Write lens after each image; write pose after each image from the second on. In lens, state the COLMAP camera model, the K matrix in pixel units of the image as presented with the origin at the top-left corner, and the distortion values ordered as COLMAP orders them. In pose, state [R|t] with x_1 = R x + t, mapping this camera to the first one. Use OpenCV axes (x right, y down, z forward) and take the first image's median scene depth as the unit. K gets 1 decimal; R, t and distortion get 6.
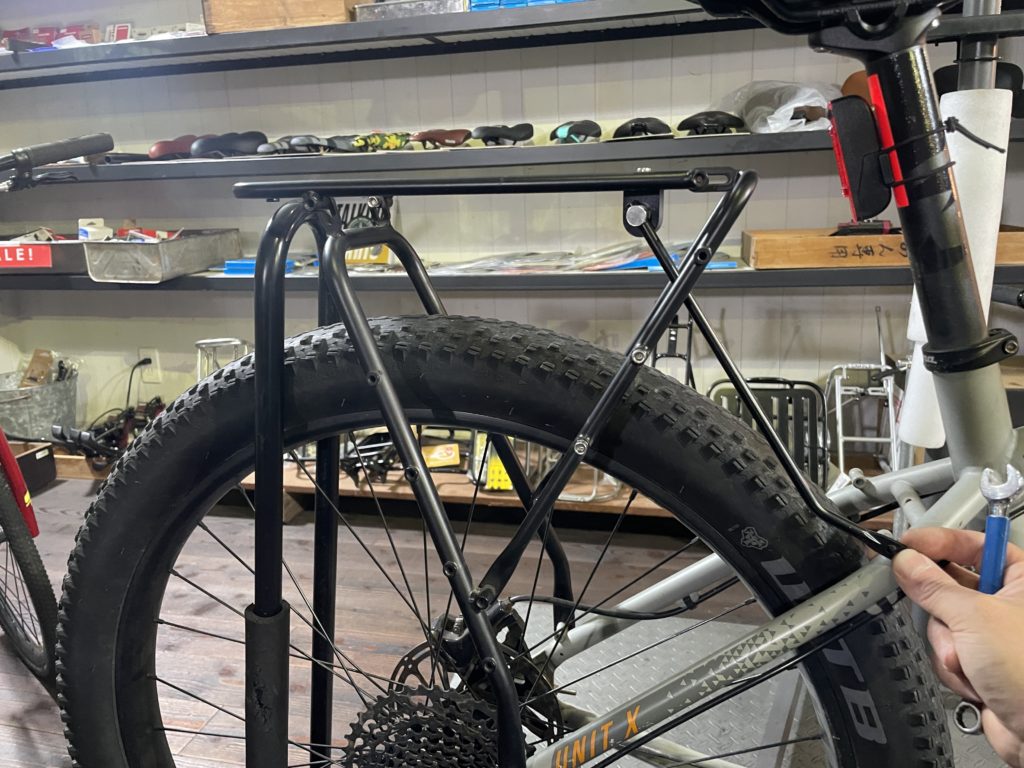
lens RADIAL K [[777.4, 0, 512.5], [0, 777.4, 384.7], [0, 0, 1]] dist [0.060769, -0.098183]
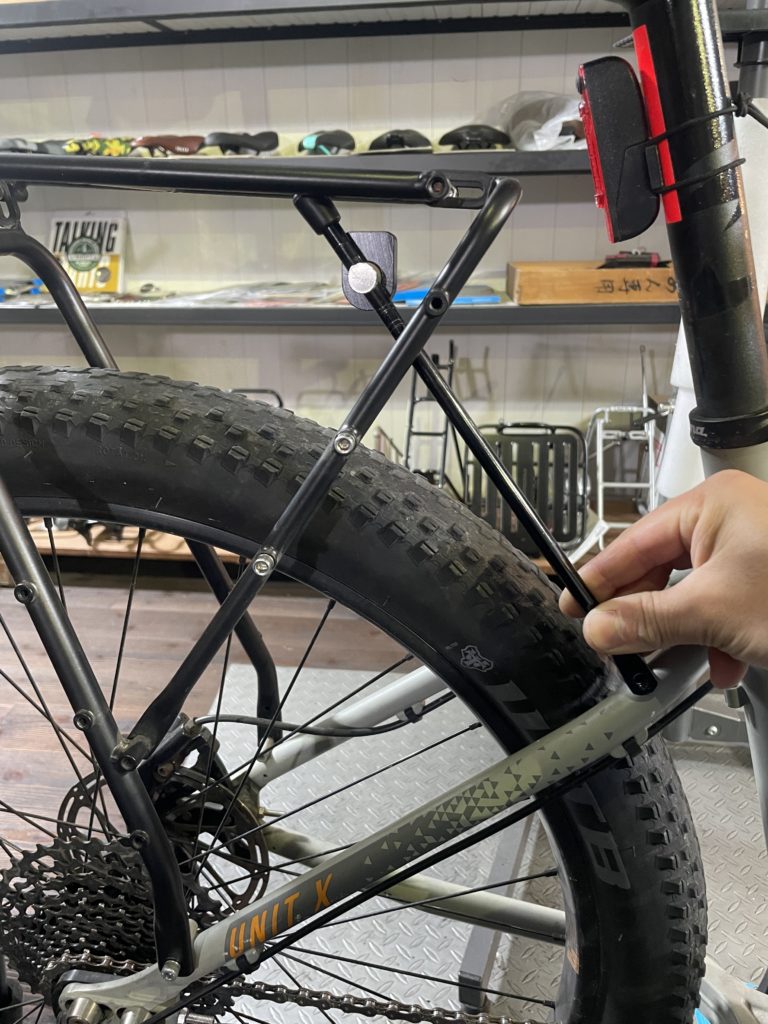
lens RADIAL K [[777.4, 0, 379.7], [0, 777.4, 518.7], [0, 0, 1]] dist [0.060769, -0.098183]
pose [[0.993268, -0.020739, 0.113966, 0.093594], [0.006443, 0.992210, 0.124407, -0.031446], [-0.115658, -0.122836, 0.985665, 0.190479]]
